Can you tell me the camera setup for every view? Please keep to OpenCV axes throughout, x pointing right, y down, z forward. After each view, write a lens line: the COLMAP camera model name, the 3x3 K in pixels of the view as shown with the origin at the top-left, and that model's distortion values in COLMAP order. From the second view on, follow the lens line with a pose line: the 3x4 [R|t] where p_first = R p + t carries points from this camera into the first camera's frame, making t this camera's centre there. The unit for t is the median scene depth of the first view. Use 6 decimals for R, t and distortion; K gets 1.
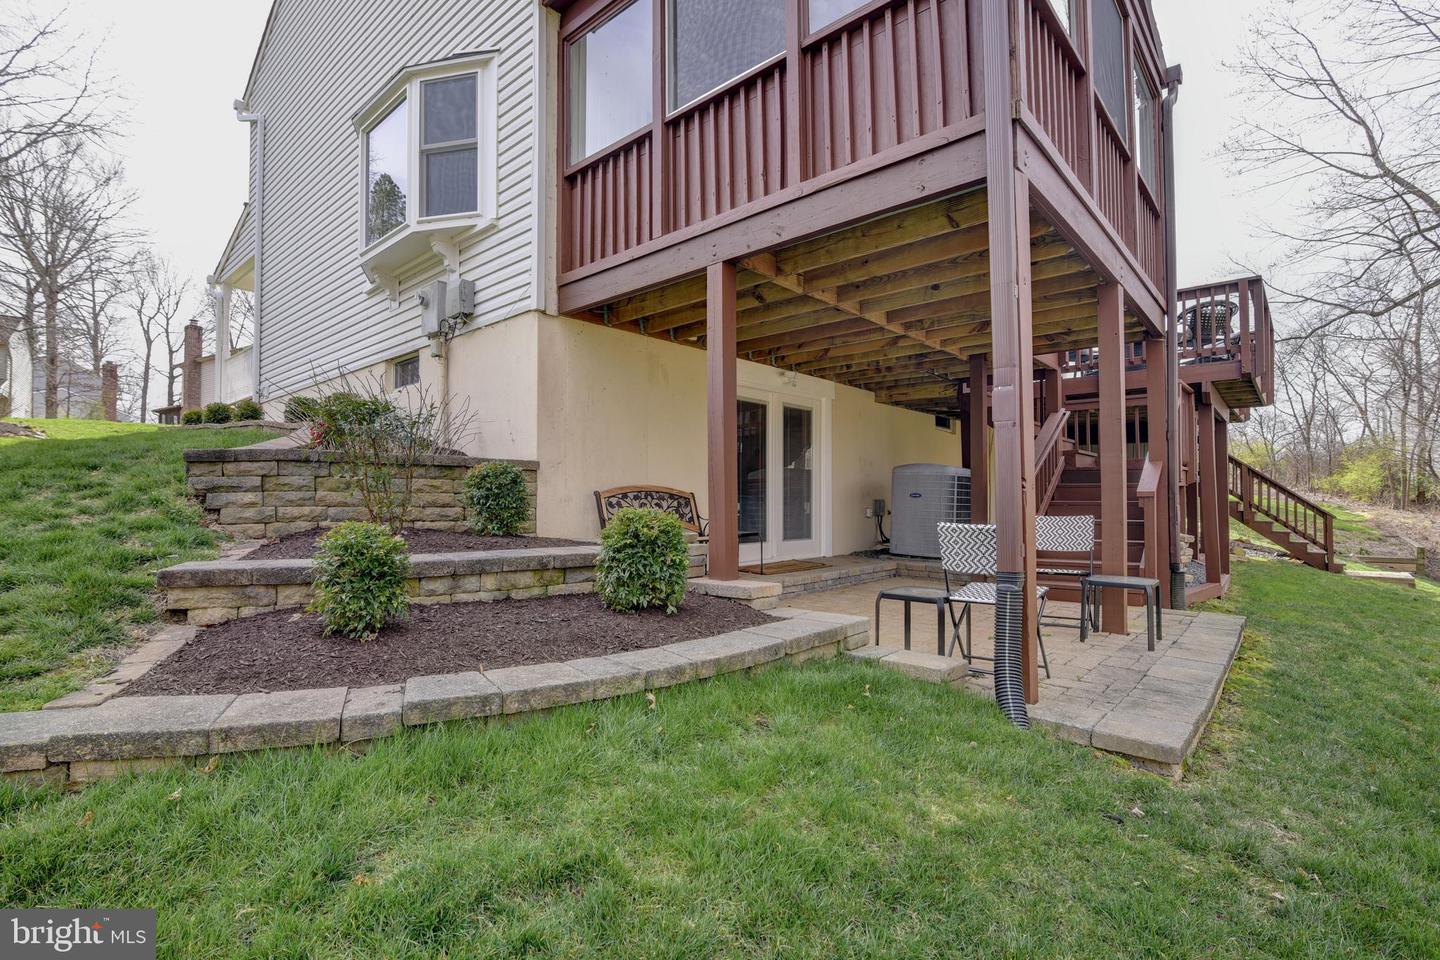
lens RADIAL K [[661.7, 0, 722.1], [0, 661.7, 487.7], [0, 0, 1]] dist [-0.020872, 0.000300]
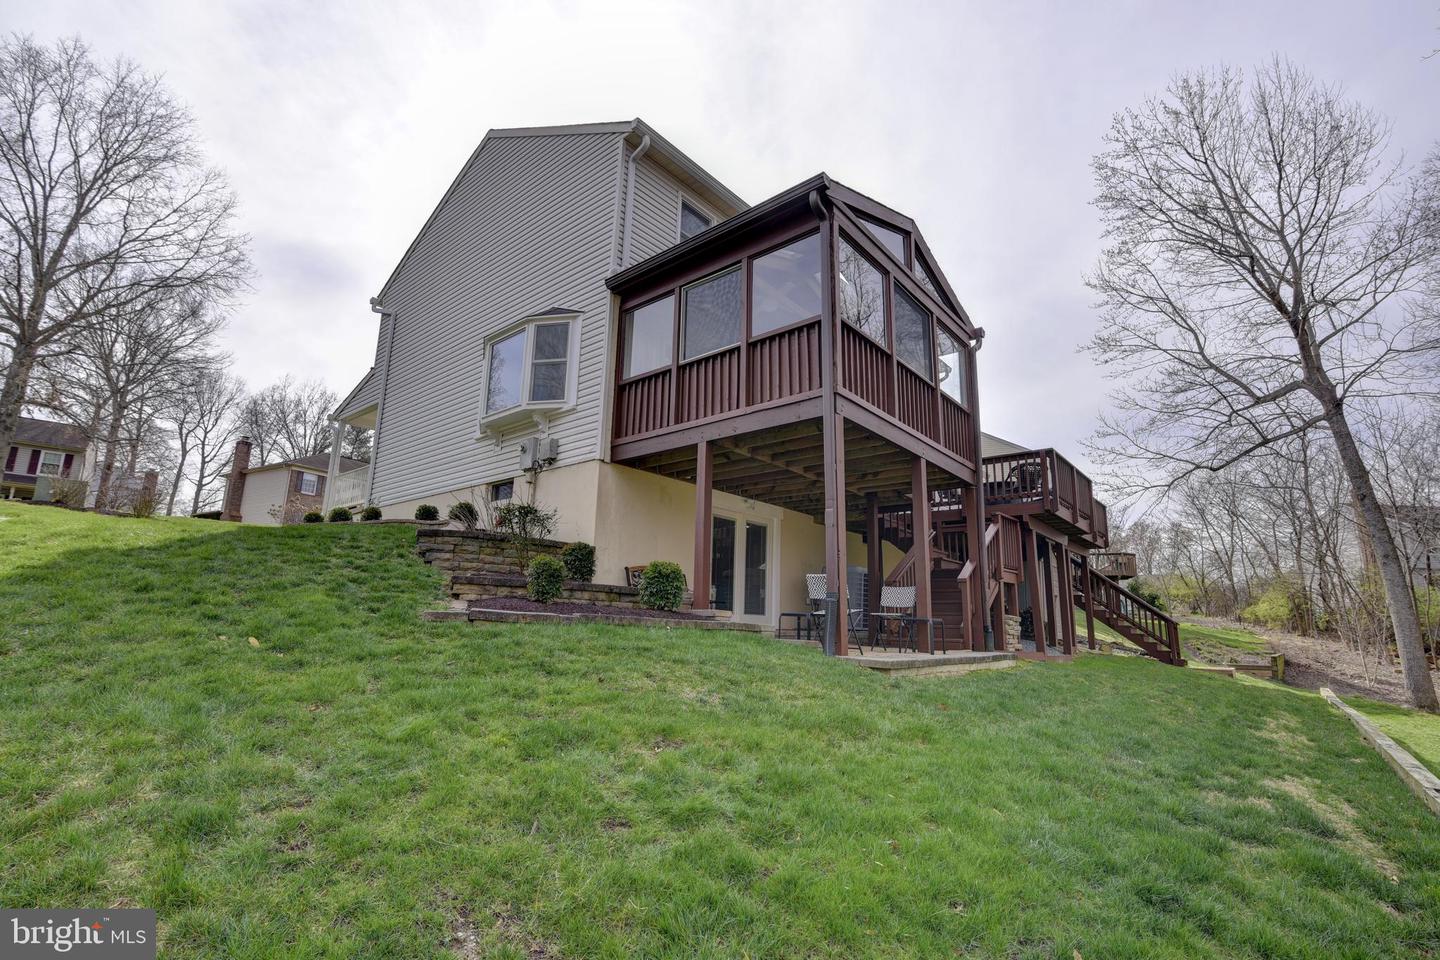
lens RADIAL K [[661.7, 0, 722.1], [0, 661.7, 487.7], [0, 0, 1]] dist [-0.020872, 0.000300]
pose [[0.999307, 0.033644, 0.015918, 0.016445], [-0.030028, 0.981459, -0.189304, 0.118334], [-0.021992, 0.188694, 0.981790, -0.676947]]
